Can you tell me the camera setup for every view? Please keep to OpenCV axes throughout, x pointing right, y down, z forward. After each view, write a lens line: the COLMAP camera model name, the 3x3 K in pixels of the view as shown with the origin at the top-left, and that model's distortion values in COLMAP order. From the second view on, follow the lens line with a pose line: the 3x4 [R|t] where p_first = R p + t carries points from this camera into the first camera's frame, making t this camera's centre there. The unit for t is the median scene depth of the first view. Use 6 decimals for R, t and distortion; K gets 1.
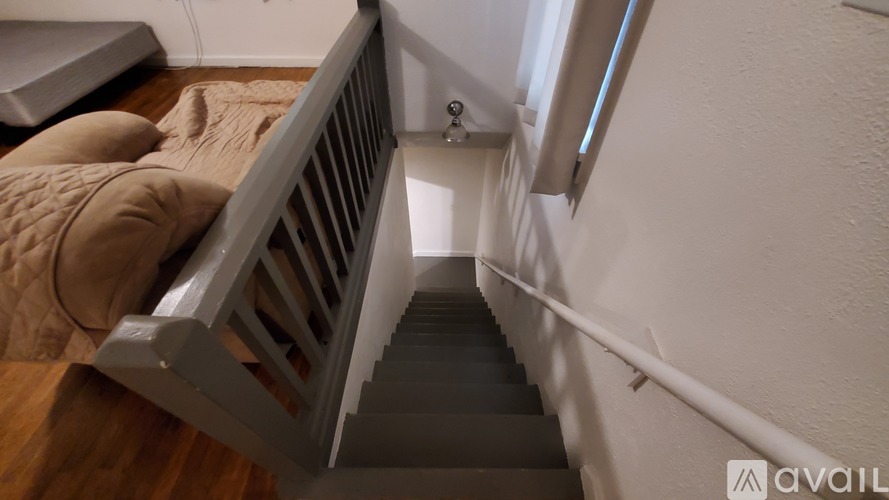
lens RADIAL K [[346.3, 0, 444.3], [0, 346.3, 255.2], [0, 0, 1]] dist [0.001211, -0.000188]
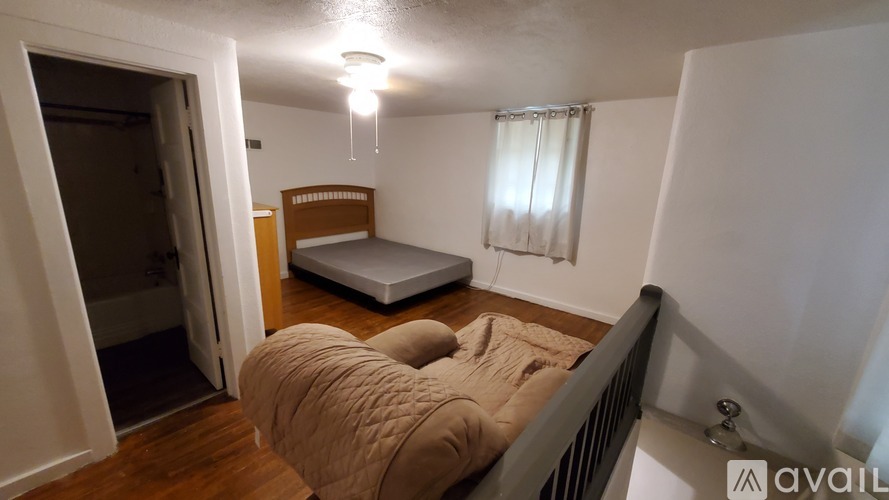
lens RADIAL K [[346.3, 0, 446.0], [0, 346.3, 252.4], [0, 0, 1]] dist [0.001211, -0.000188]
pose [[0.788896, 0.171548, -0.590097, -0.116269], [-0.474584, 0.780105, -0.407684, -0.059031], [0.390400, 0.601671, 0.696836, -0.153589]]
